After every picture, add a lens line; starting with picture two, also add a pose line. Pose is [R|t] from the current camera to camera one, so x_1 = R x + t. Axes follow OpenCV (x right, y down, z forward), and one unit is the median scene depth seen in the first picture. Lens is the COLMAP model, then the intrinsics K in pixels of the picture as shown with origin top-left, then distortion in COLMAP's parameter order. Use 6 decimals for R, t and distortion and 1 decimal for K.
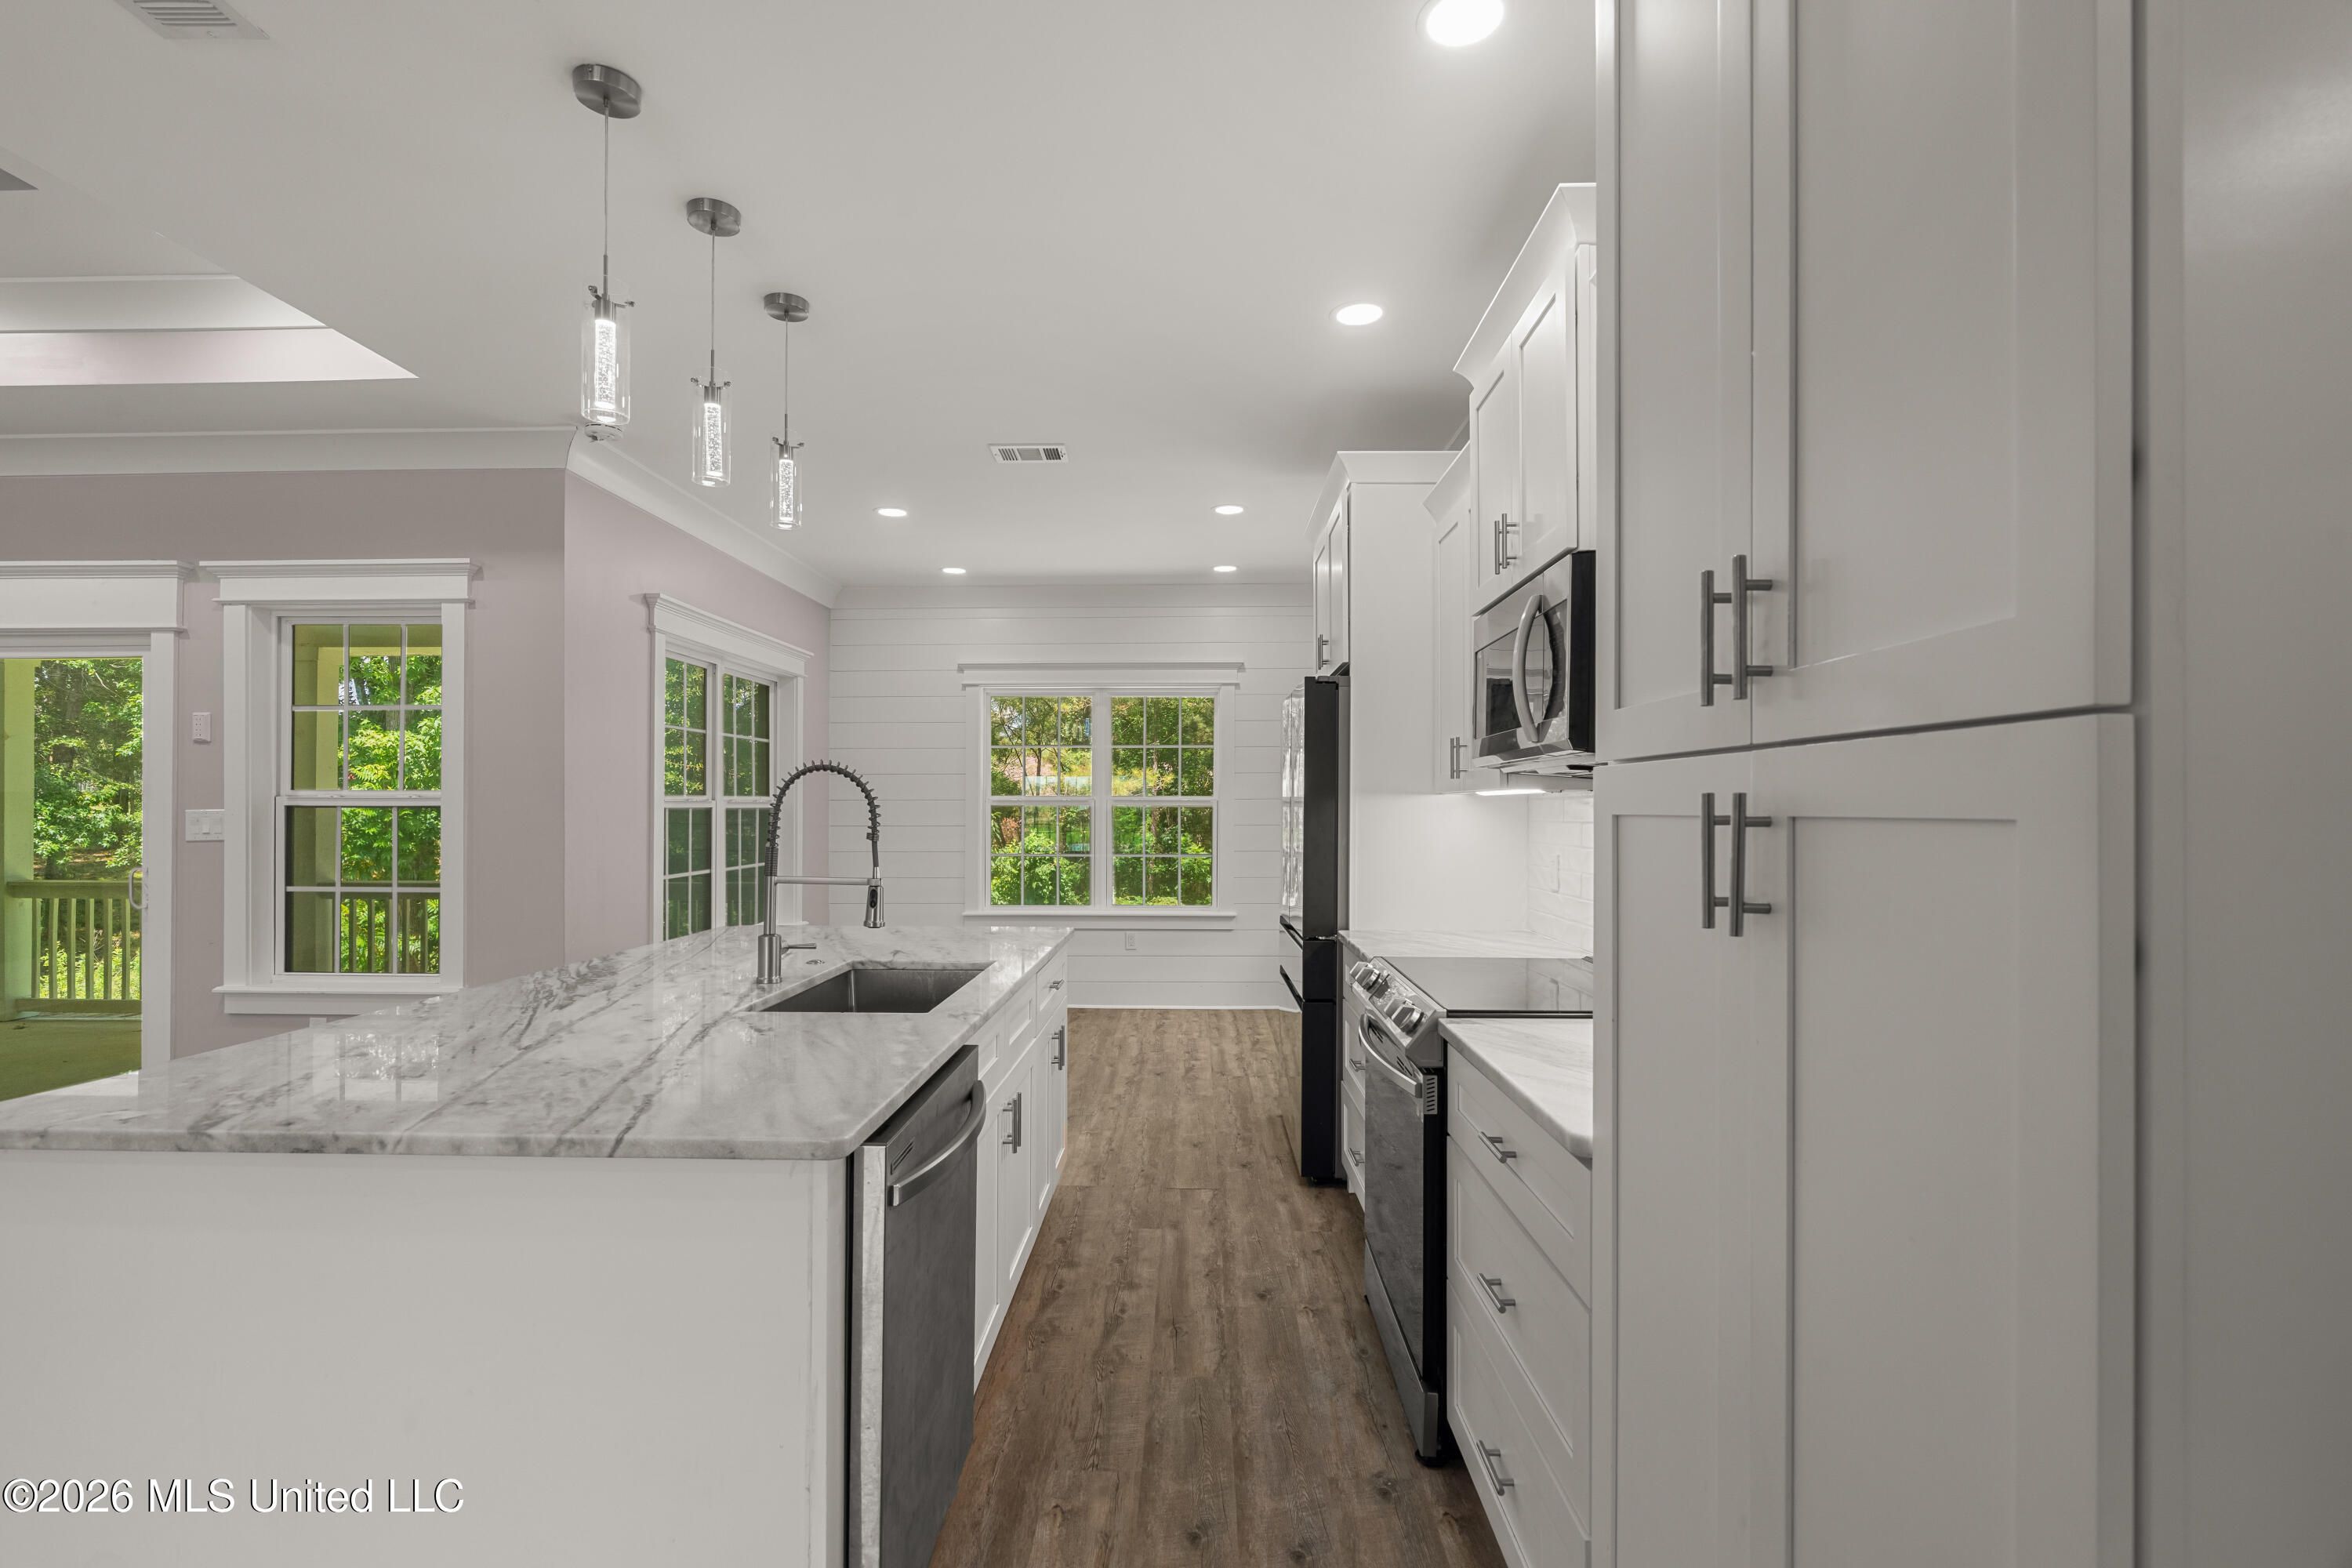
lens RADIAL K [[1059.9, 0, 1170.4], [0, 1059.9, 800.5], [0, 0, 1]] dist [-0.007017, 0.002966]
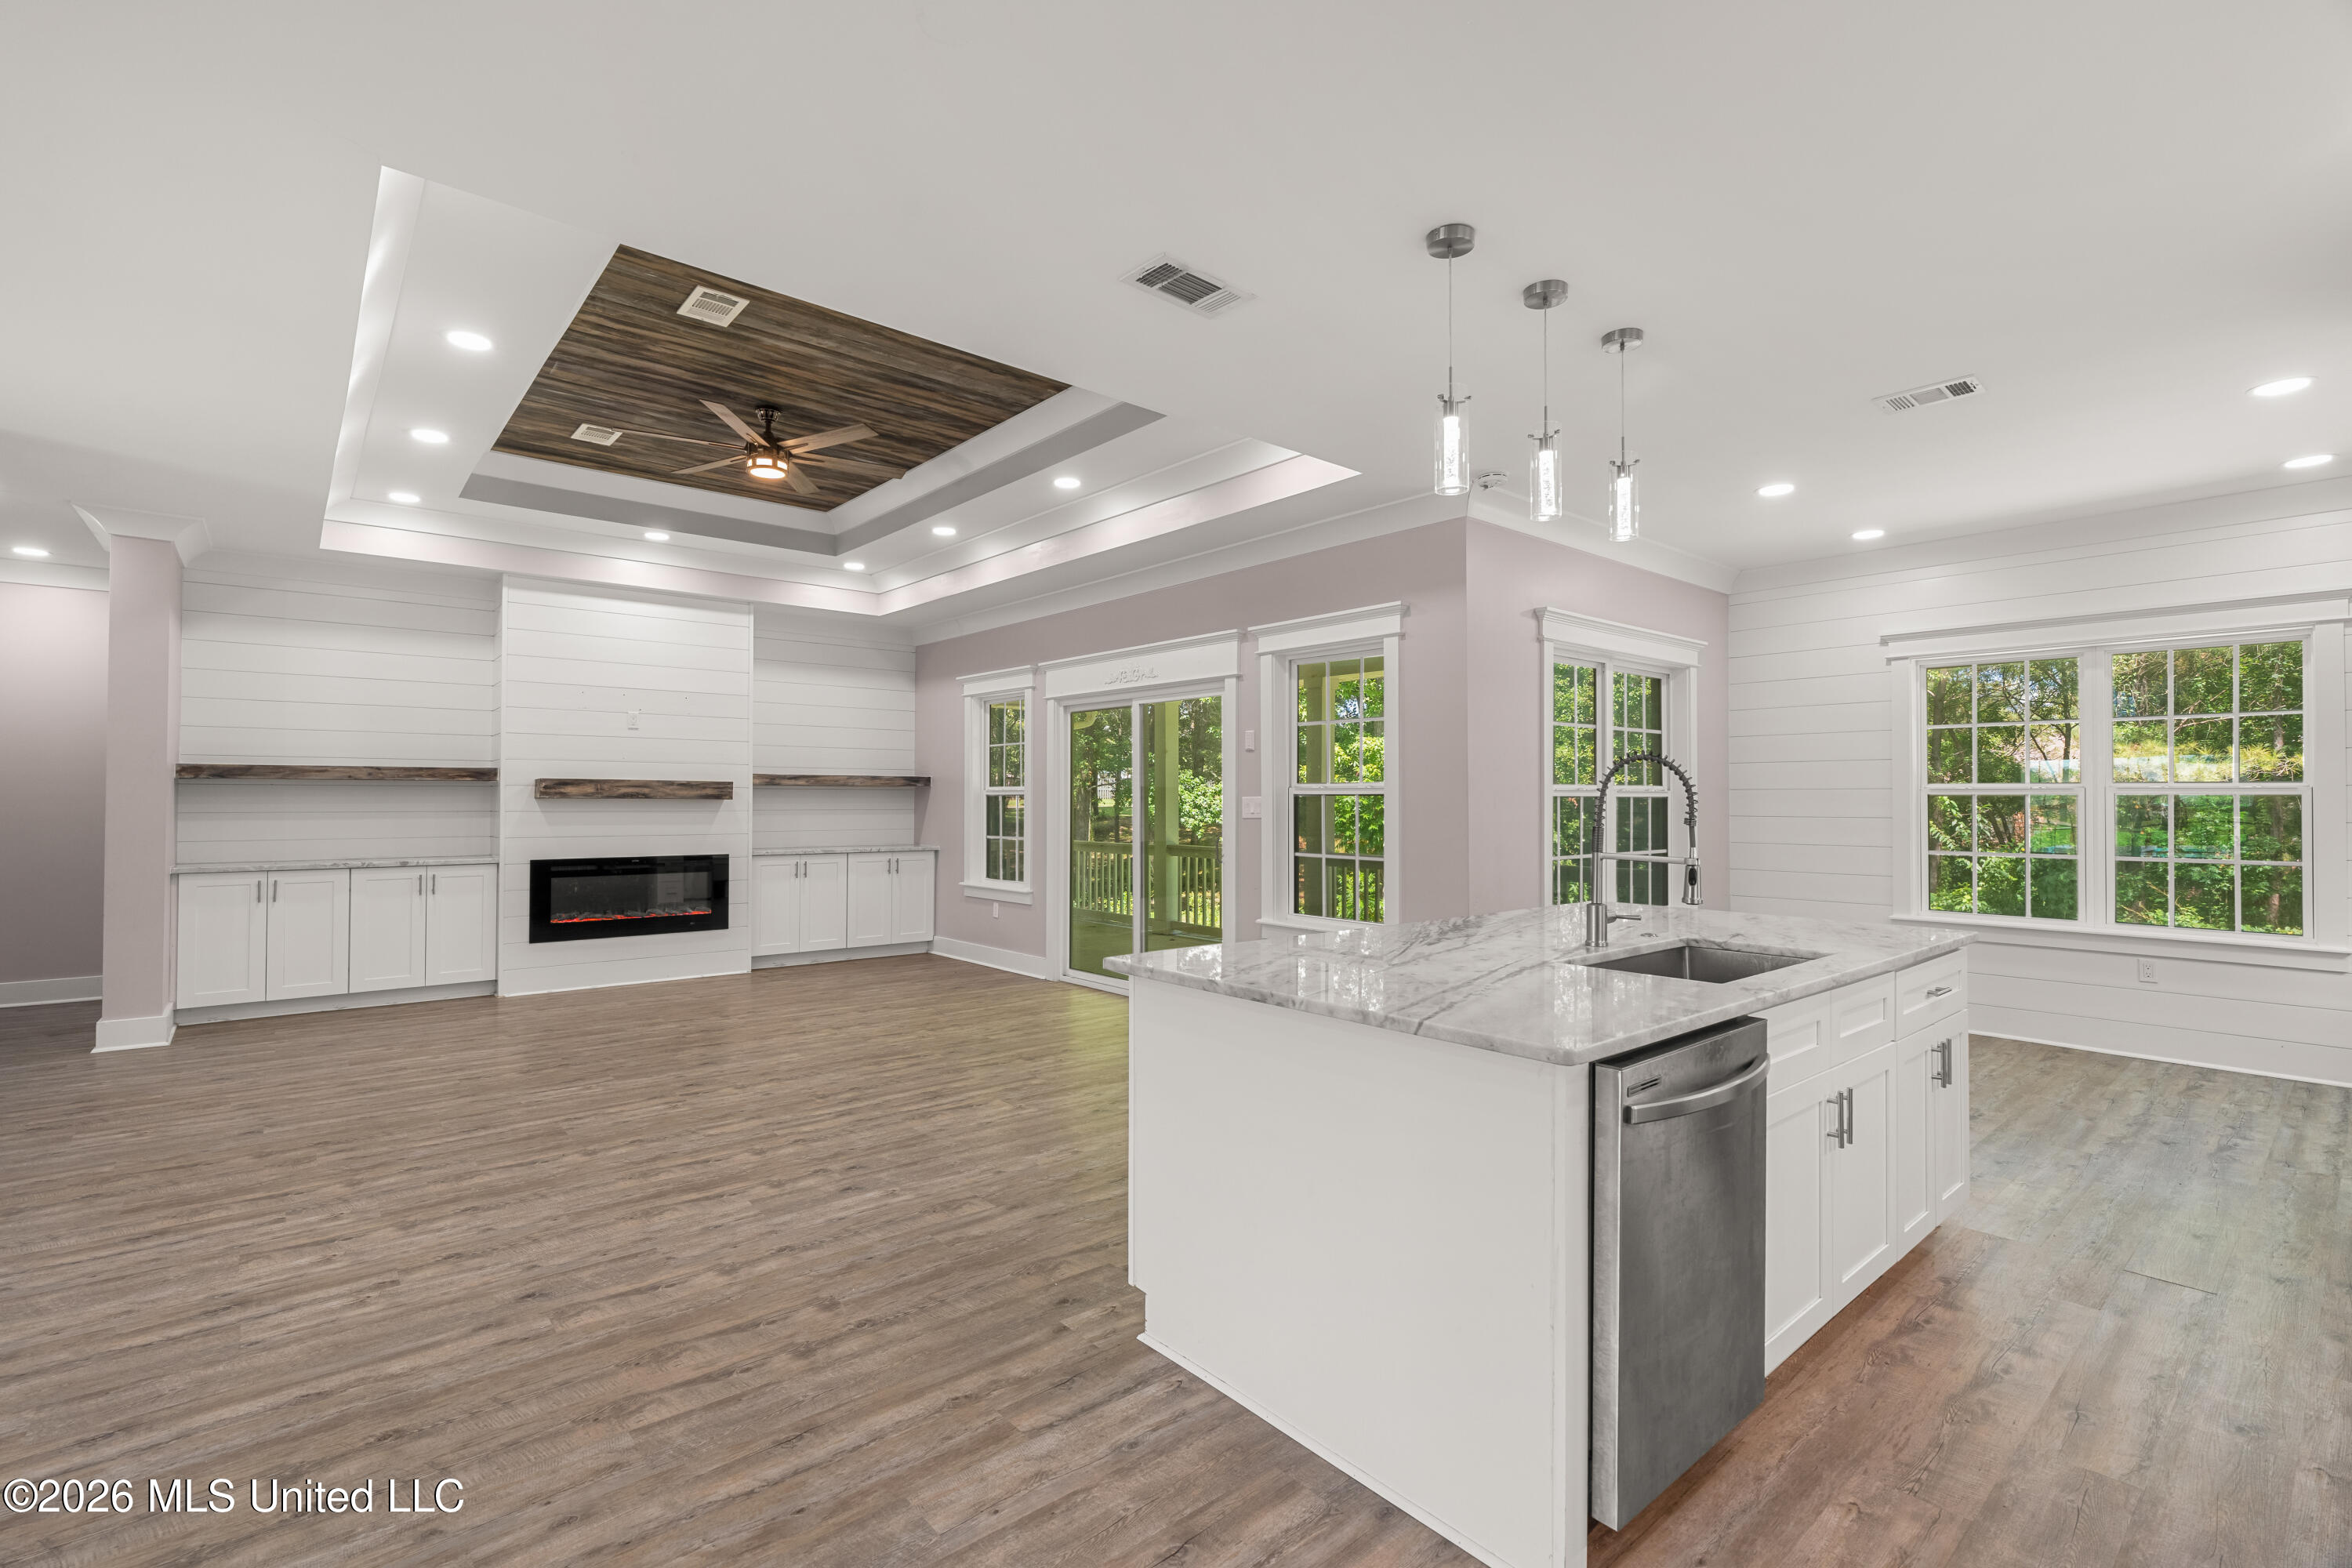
lens RADIAL K [[1059.9, 0, 1171.3], [0, 1059.9, 777.1], [0, 0, 1]] dist [-0.007017, 0.002966]
pose [[0.669336, -0.013807, -0.742831, 0.099272], [0.002543, 0.999864, -0.016292, 0.004705], [0.742955, 0.009016, 0.669280, -0.062582]]
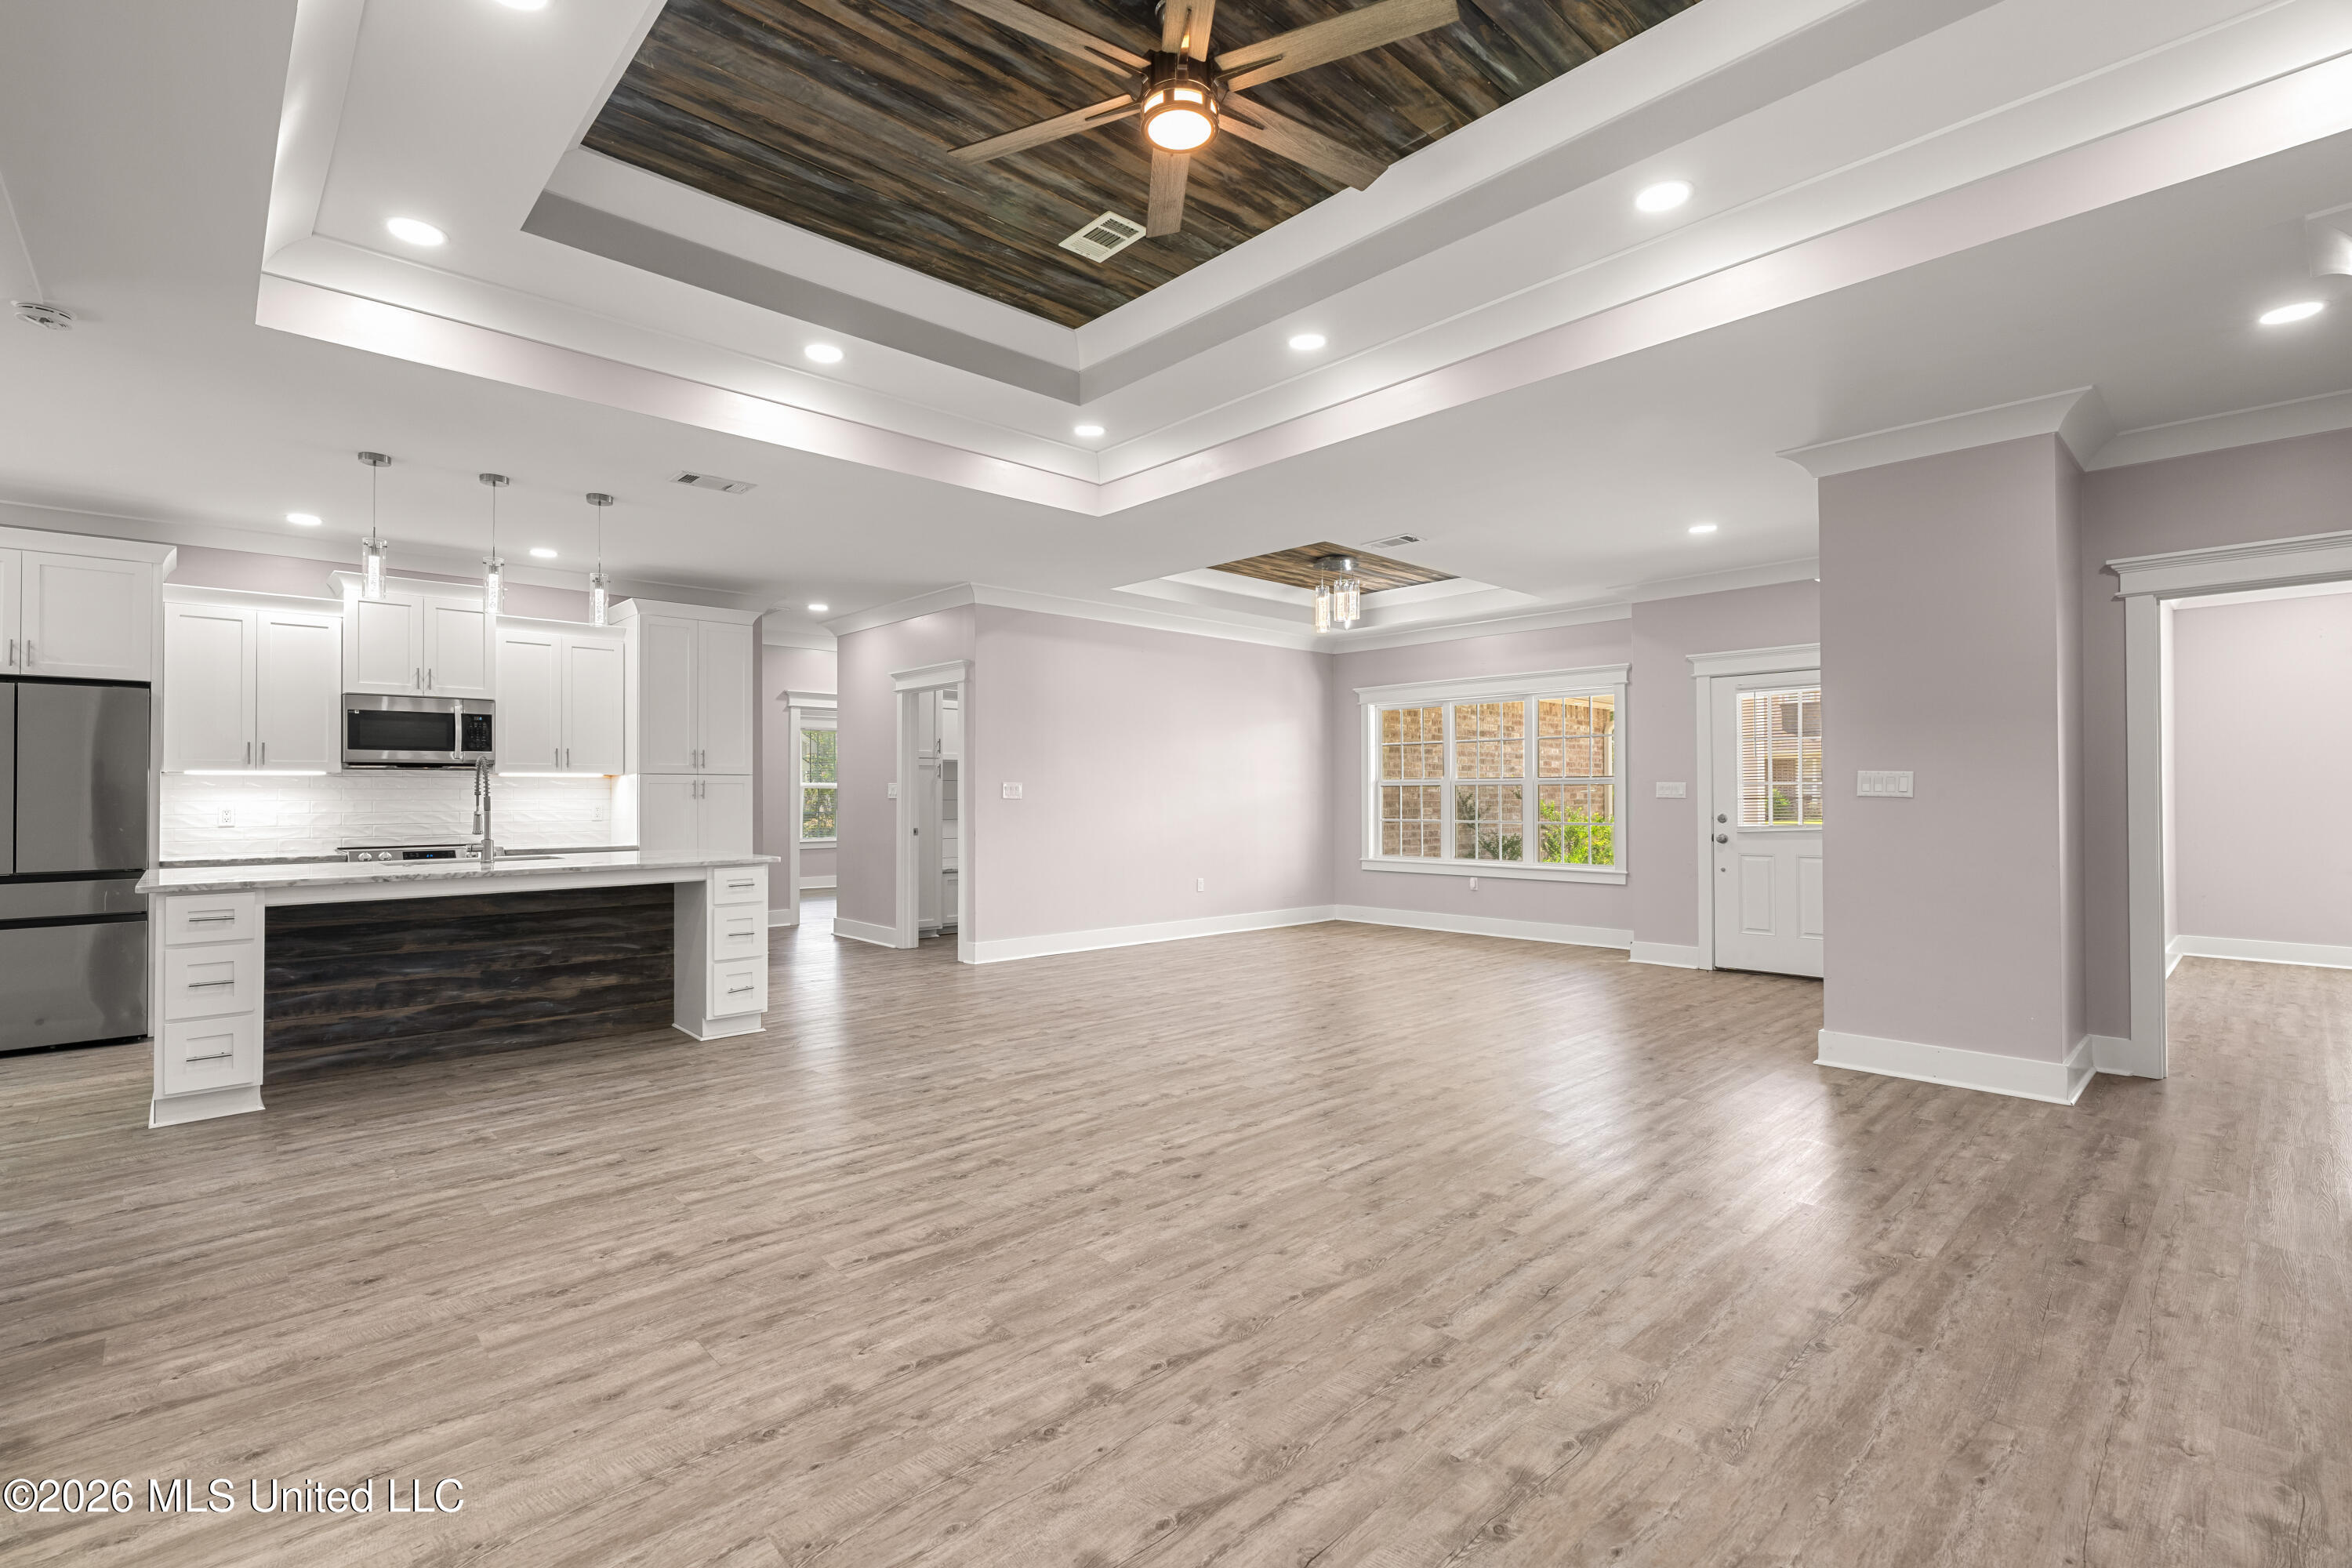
lens RADIAL K [[1059.9, 0, 1170.1], [0, 1059.9, 789.8], [0, 0, 1]] dist [-0.007017, 0.002966]
pose [[-0.703947, 0.004462, 0.710239, -1.671821], [-0.002288, 0.999961, -0.008550, 0.027406], [-0.710249, -0.007644, -0.703909, 0.910653]]
